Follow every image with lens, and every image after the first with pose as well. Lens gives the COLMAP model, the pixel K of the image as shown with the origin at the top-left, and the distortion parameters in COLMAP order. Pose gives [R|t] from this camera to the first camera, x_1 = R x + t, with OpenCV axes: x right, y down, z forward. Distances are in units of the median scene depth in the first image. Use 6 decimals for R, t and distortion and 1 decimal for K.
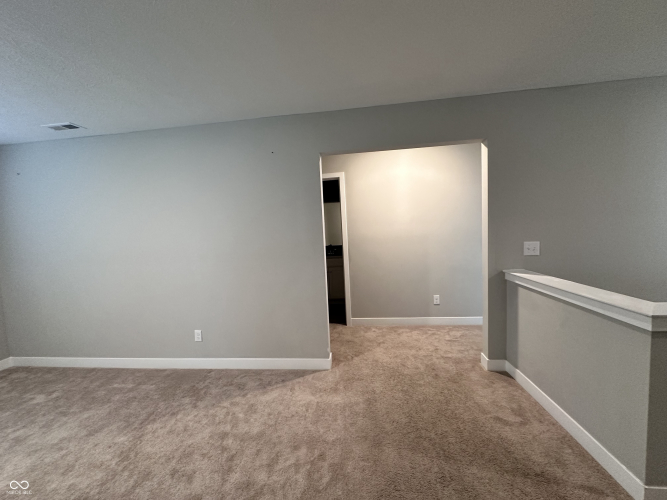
lens RADIAL K [[265.1, 0, 333.5], [0, 265.1, 250.0], [0, 0, 1]] dist [-0.000177, 0.000191]
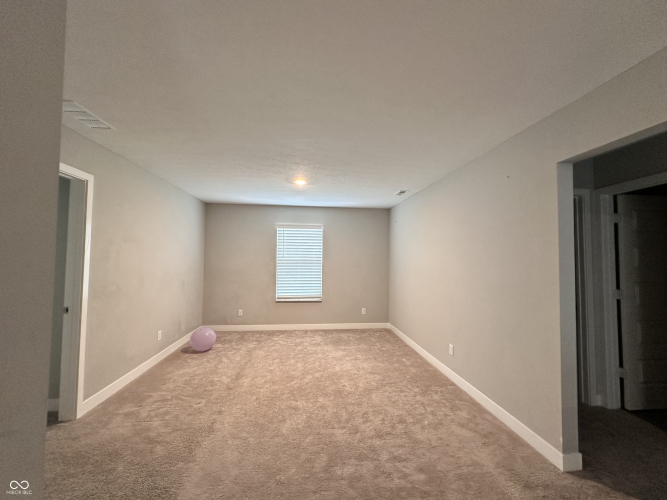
lens RADIAL K [[265.1, 0, 333.5], [0, 265.1, 250.0], [0, 0, 1]] dist [-0.000177, 0.000191]
pose [[0.222828, 0.020846, -0.974635, 0.619895], [-0.096840, 0.995300, -0.000853, -0.067506], [0.970036, 0.094573, 0.223800, 0.275842]]
